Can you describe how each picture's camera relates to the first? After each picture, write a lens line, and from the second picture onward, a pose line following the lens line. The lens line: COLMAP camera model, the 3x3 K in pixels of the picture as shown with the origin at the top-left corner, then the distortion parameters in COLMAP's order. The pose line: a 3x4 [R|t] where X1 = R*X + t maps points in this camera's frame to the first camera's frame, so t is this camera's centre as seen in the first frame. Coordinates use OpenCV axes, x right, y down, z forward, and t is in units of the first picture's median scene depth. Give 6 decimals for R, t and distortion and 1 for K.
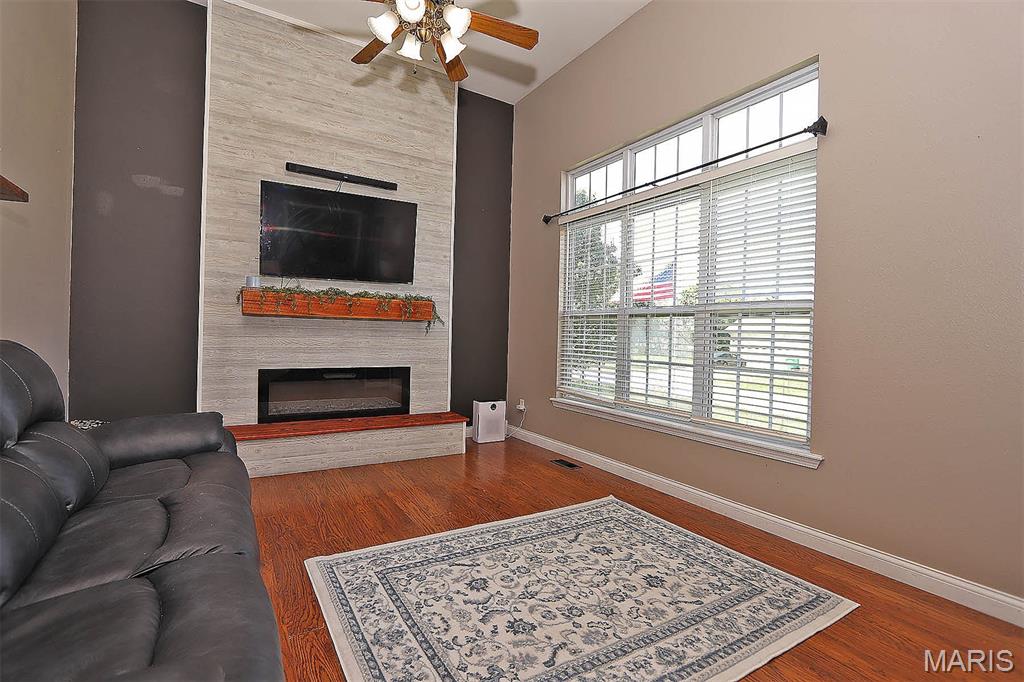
lens RADIAL K [[471.5, 0, 505.2], [0, 471.5, 336.8], [0, 0, 1]] dist [-0.011385, 0.000168]
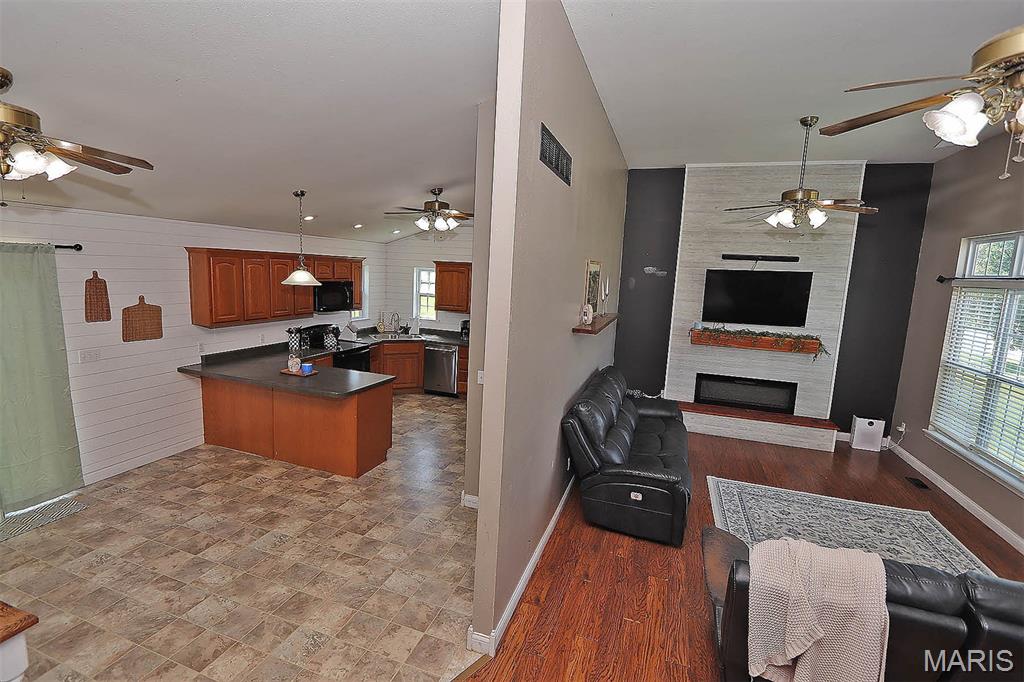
lens RADIAL K [[471.5, 0, 505.6], [0, 471.5, 341.0], [0, 0, 1]] dist [-0.011385, 0.000168]
pose [[0.633732, 0.116688, -0.764701, 0.353103], [-0.032937, 0.991731, 0.124035, -0.238330], [0.772851, -0.053418, 0.632335, -0.658421]]
